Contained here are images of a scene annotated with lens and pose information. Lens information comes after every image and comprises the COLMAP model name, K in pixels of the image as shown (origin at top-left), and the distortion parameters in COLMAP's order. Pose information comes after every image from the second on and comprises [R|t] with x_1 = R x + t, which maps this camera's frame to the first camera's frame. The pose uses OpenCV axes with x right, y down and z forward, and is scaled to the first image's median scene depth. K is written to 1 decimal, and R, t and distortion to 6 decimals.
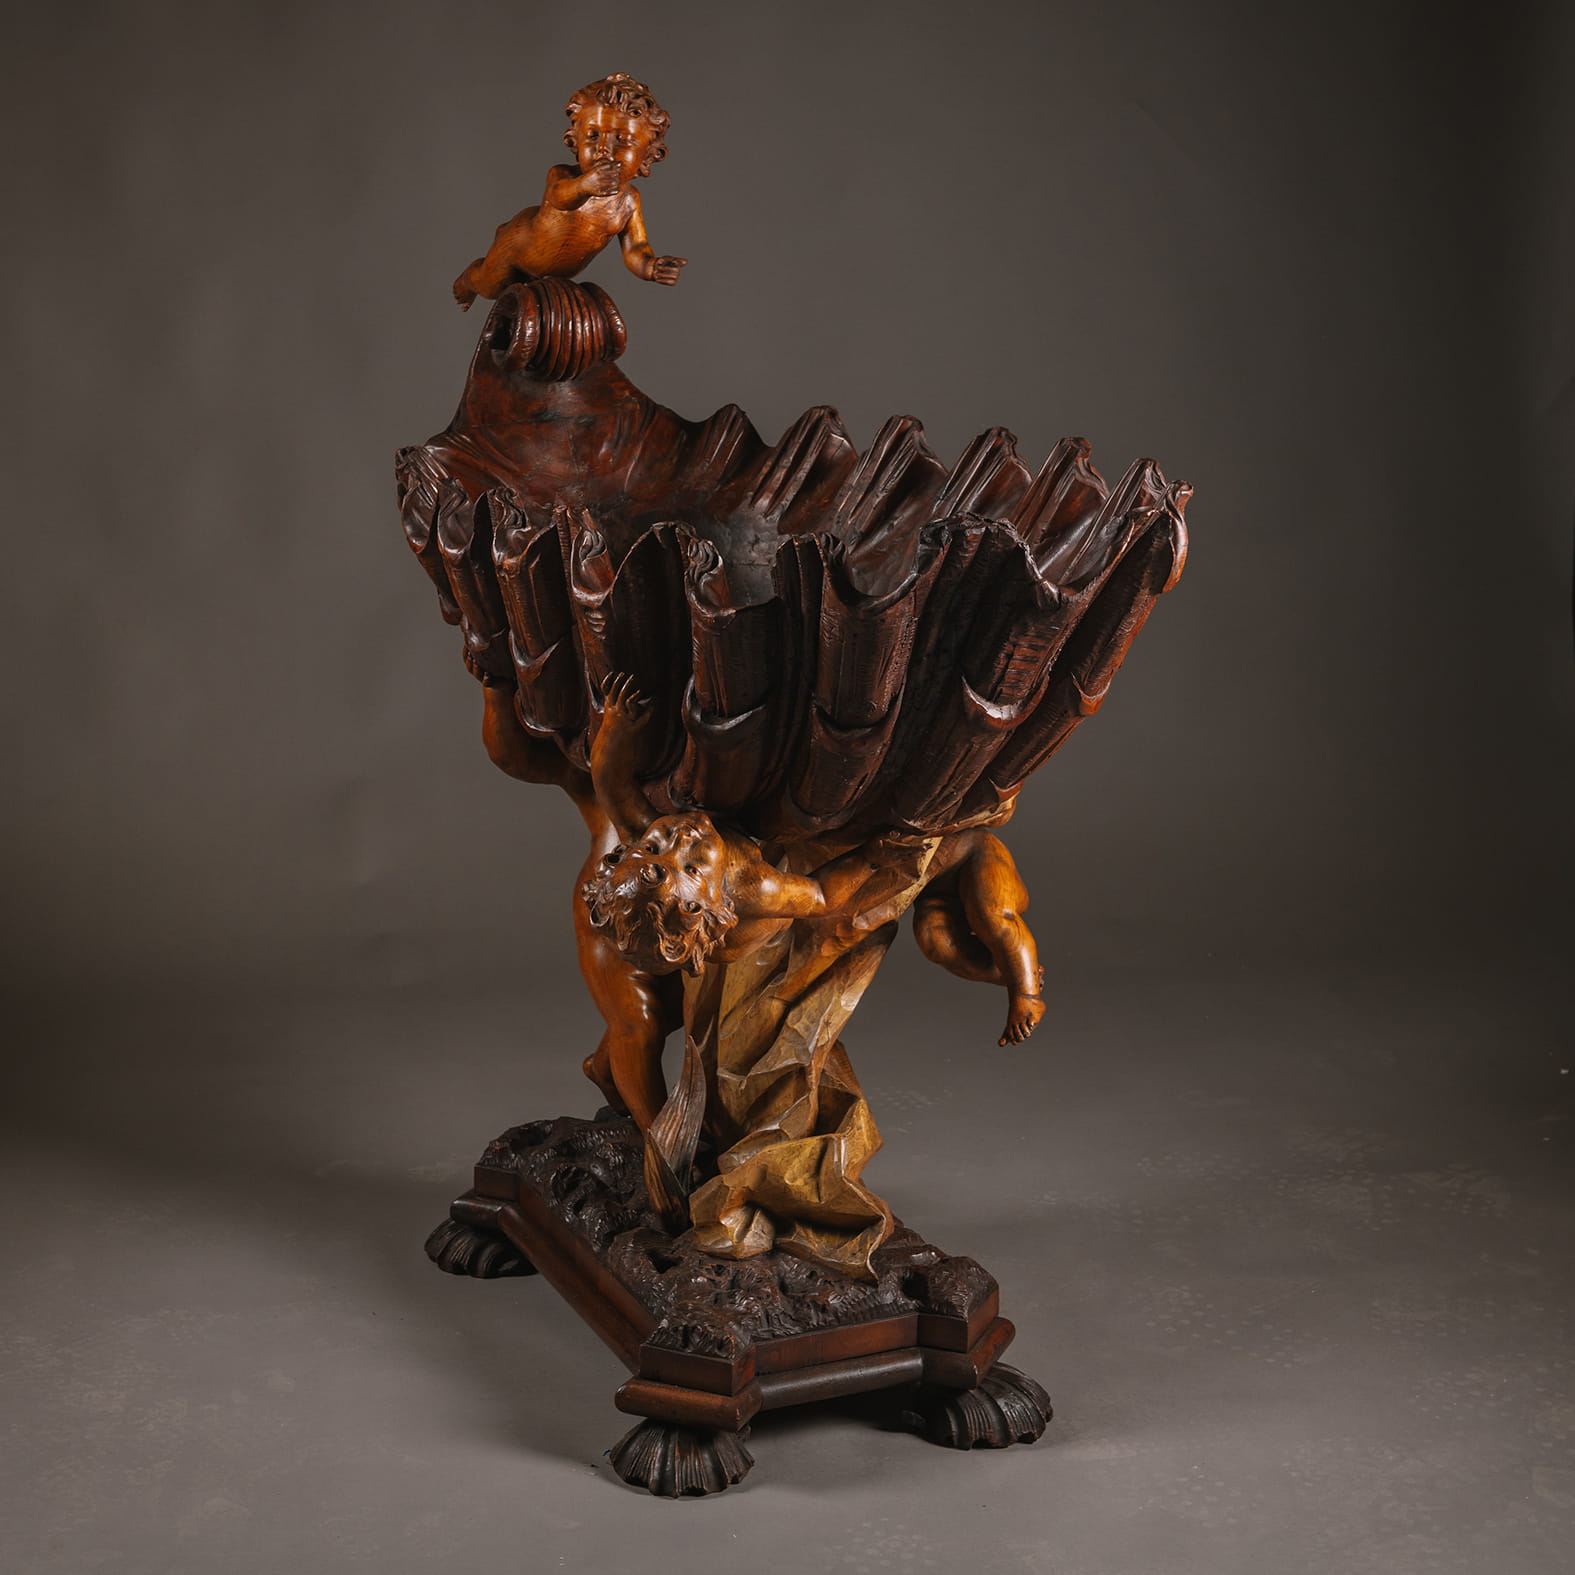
lens RADIAL K [[3422.2, 0, 787.5], [0, 3422.2, 787.5], [0, 0, 1]] dist [0.039368, 0.374005]
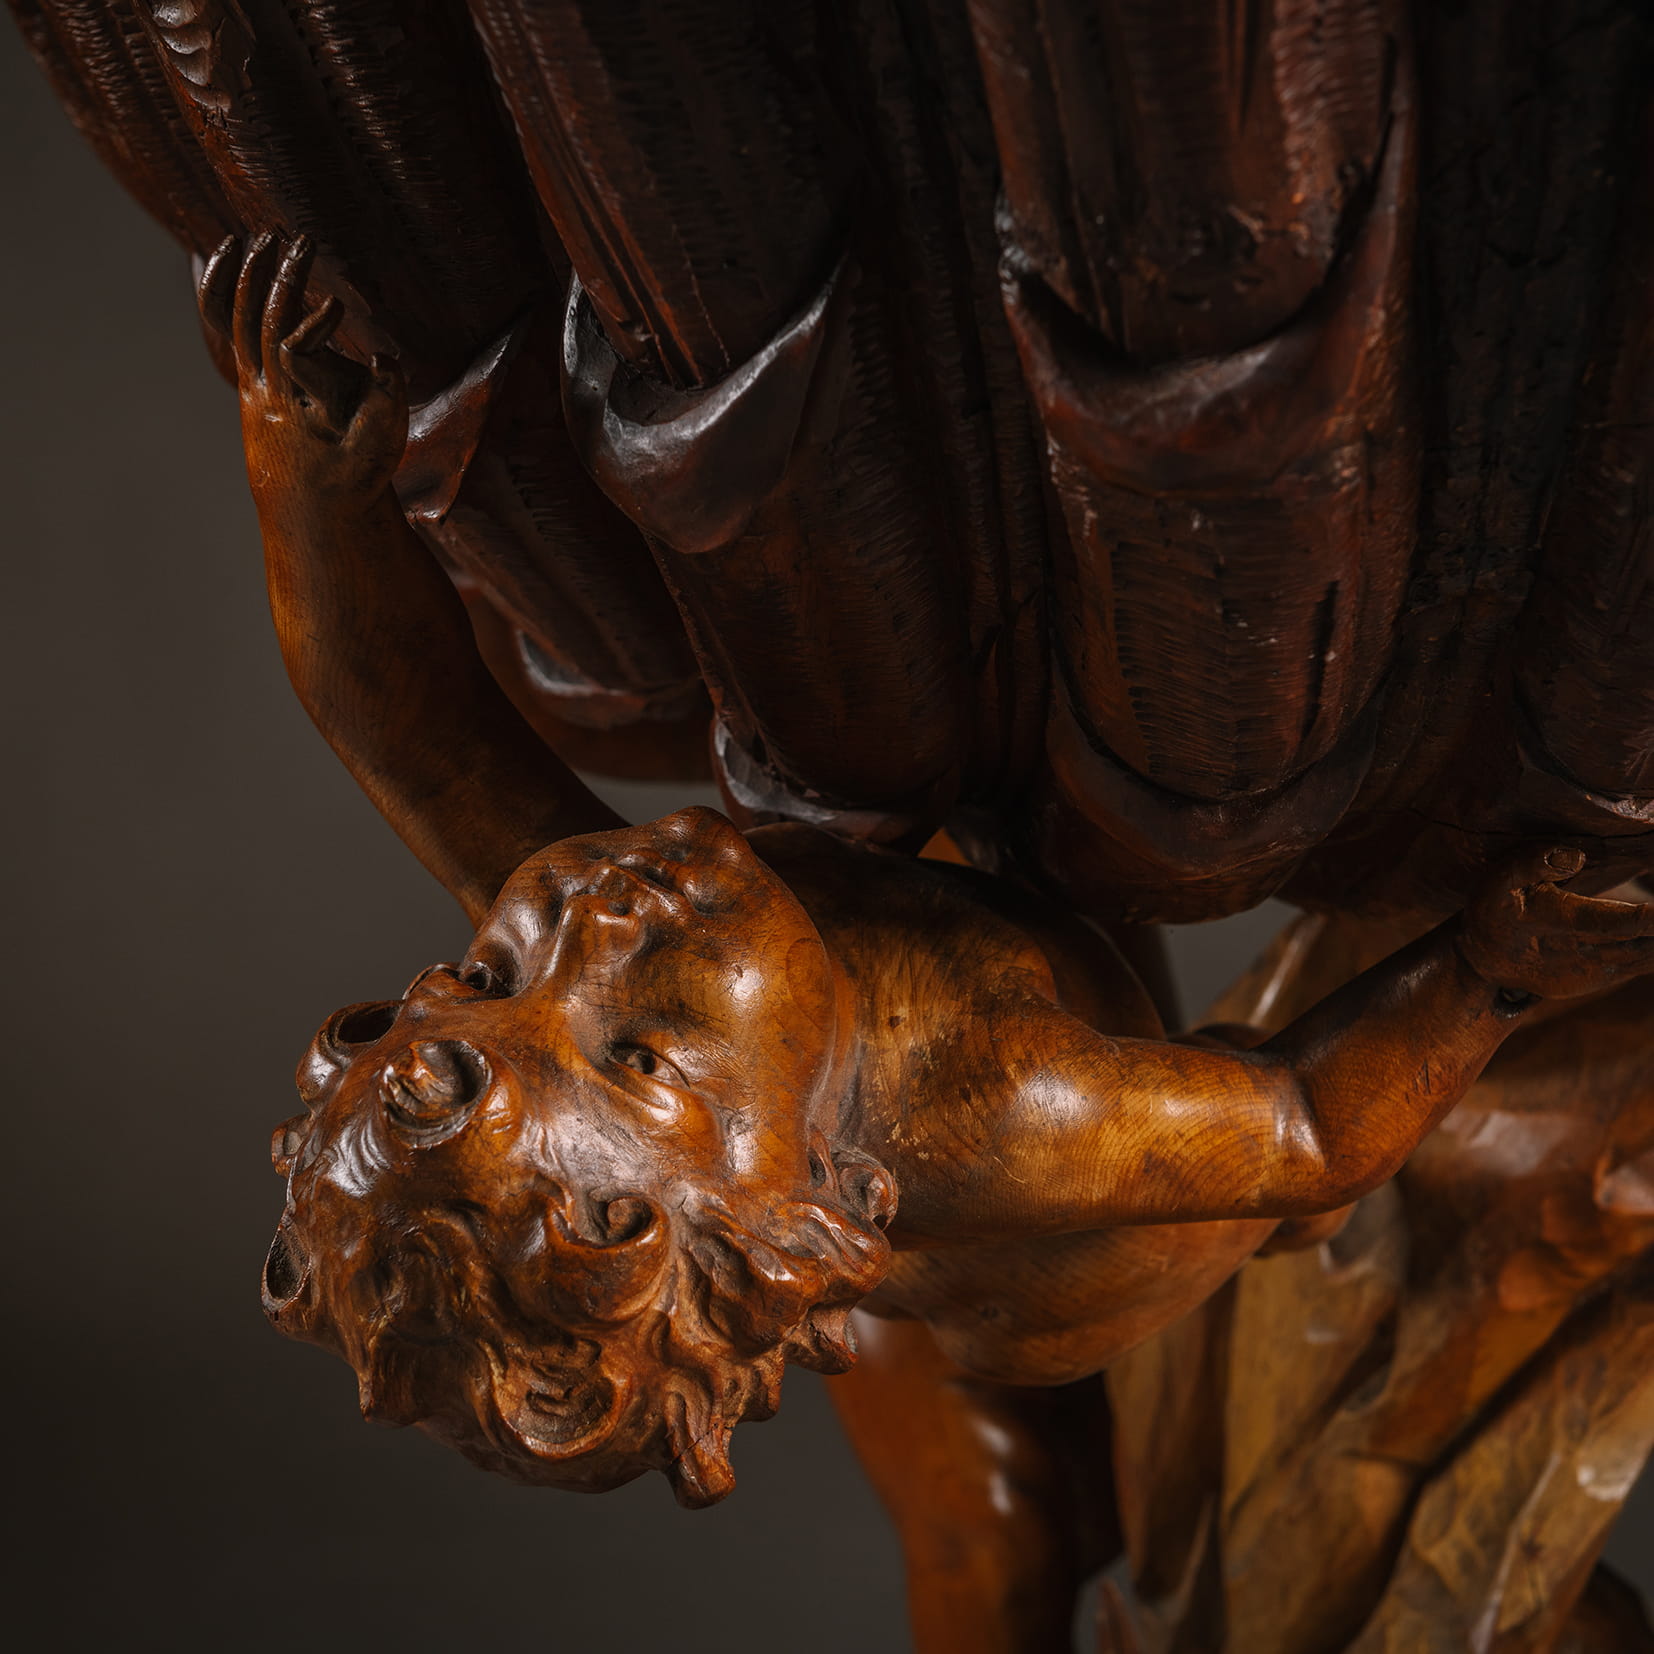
lens RADIAL K [[4710.0, 0, 827.0], [0, 4710.0, 827.0], [0, 0, 1]] dist [0.070844, 1.236495]
pose [[0.965036, -0.062324, -0.254600, 0.065170], [0.058248, 0.998025, -0.023524, 0.015939], [0.255563, 0.007872, 0.966760, 0.659950]]
